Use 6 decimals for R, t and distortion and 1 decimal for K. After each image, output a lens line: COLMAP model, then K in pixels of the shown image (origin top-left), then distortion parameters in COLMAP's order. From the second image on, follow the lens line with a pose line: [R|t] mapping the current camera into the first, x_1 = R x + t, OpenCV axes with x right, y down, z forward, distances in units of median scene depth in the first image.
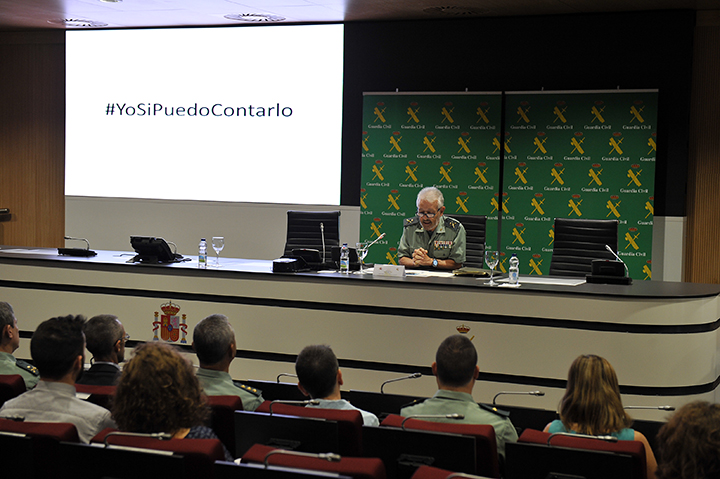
lens RADIAL K [[1239.9, 0, 360.1], [0, 1239.9, 235.7], [0, 0, 1]] dist [0.126608, 0.000000]
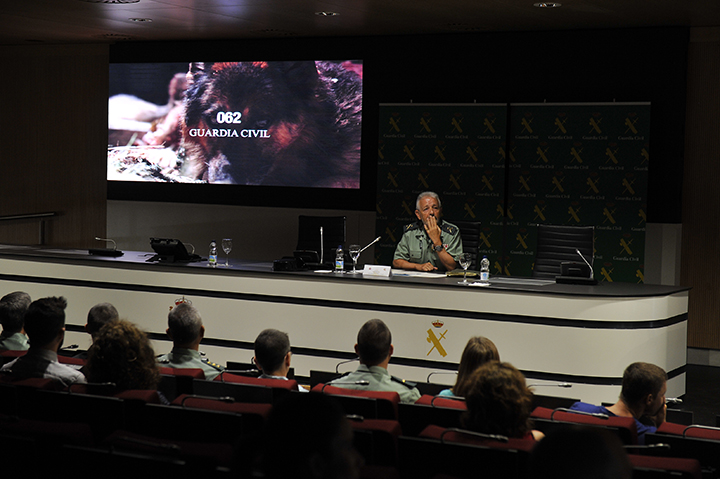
lens RADIAL K [[1366.6, 0, 363.3], [0, 1366.6, 243.6], [0, 0, 1]] dist [0.105825, 0.000000]
pose [[0.996748, 0.008405, -0.080145, 0.089756], [-0.008413, 0.999965, 0.000232, 0.003459], [0.080145, 0.000443, 0.996783, -0.168217]]
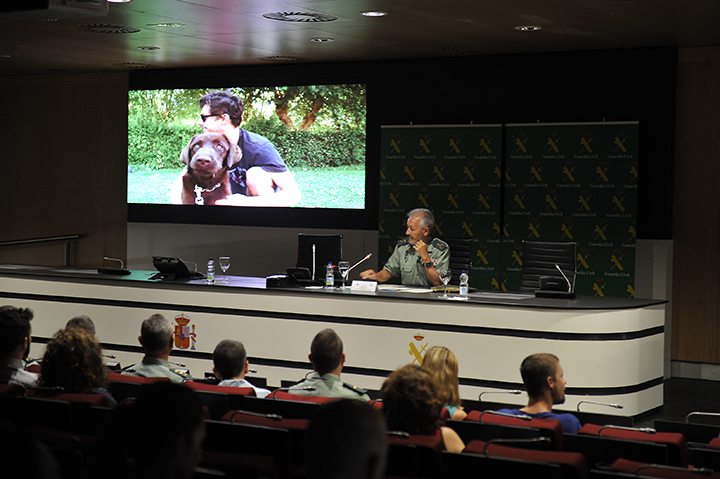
lens RADIAL K [[1366.6, 0, 359.4], [0, 1366.6, 240.5], [0, 0, 1]] dist [0.105825, 0.000000]
pose [[0.991187, -0.000927, -0.132465, 0.154074], [-0.001638, 0.999813, -0.019252, 0.008633], [0.132458, 0.019300, 0.991001, -0.199461]]
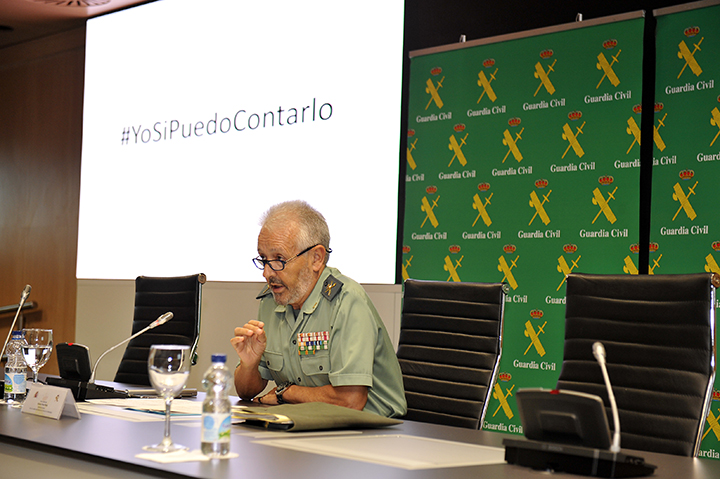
lens RADIAL K [[1366.6, 0, 360.8], [0, 1366.6, 240.0], [0, 0, 1]] dist [0.105825, 0.000000]
pose [[0.896345, -0.014144, -0.443132, 0.245314], [-0.032759, 0.994646, -0.098010, 0.014181], [0.442146, 0.102367, 0.891082, 0.557788]]
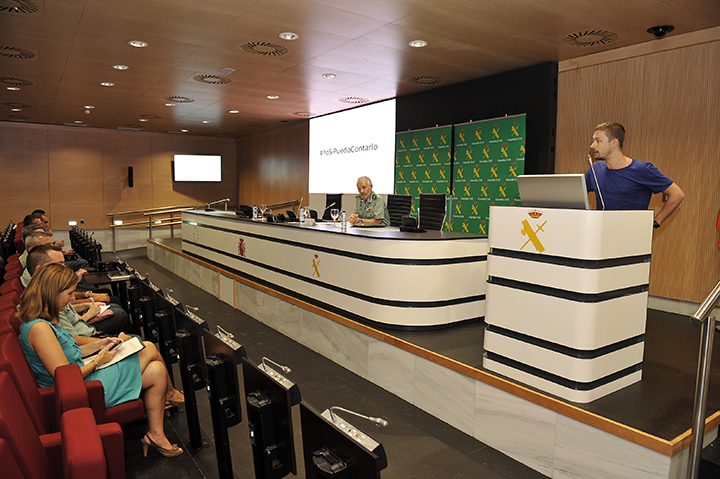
lens RADIAL K [[494.8, 0, 360.5], [0, 494.8, 242.2], [0, 0, 1]] dist [-0.064410, -0.000910]
pose [[0.854309, 0.039623, -0.518252, 0.378393], [-0.022773, 0.998986, 0.038837, 0.023384], [0.519266, -0.021376, 0.854345, 0.363593]]
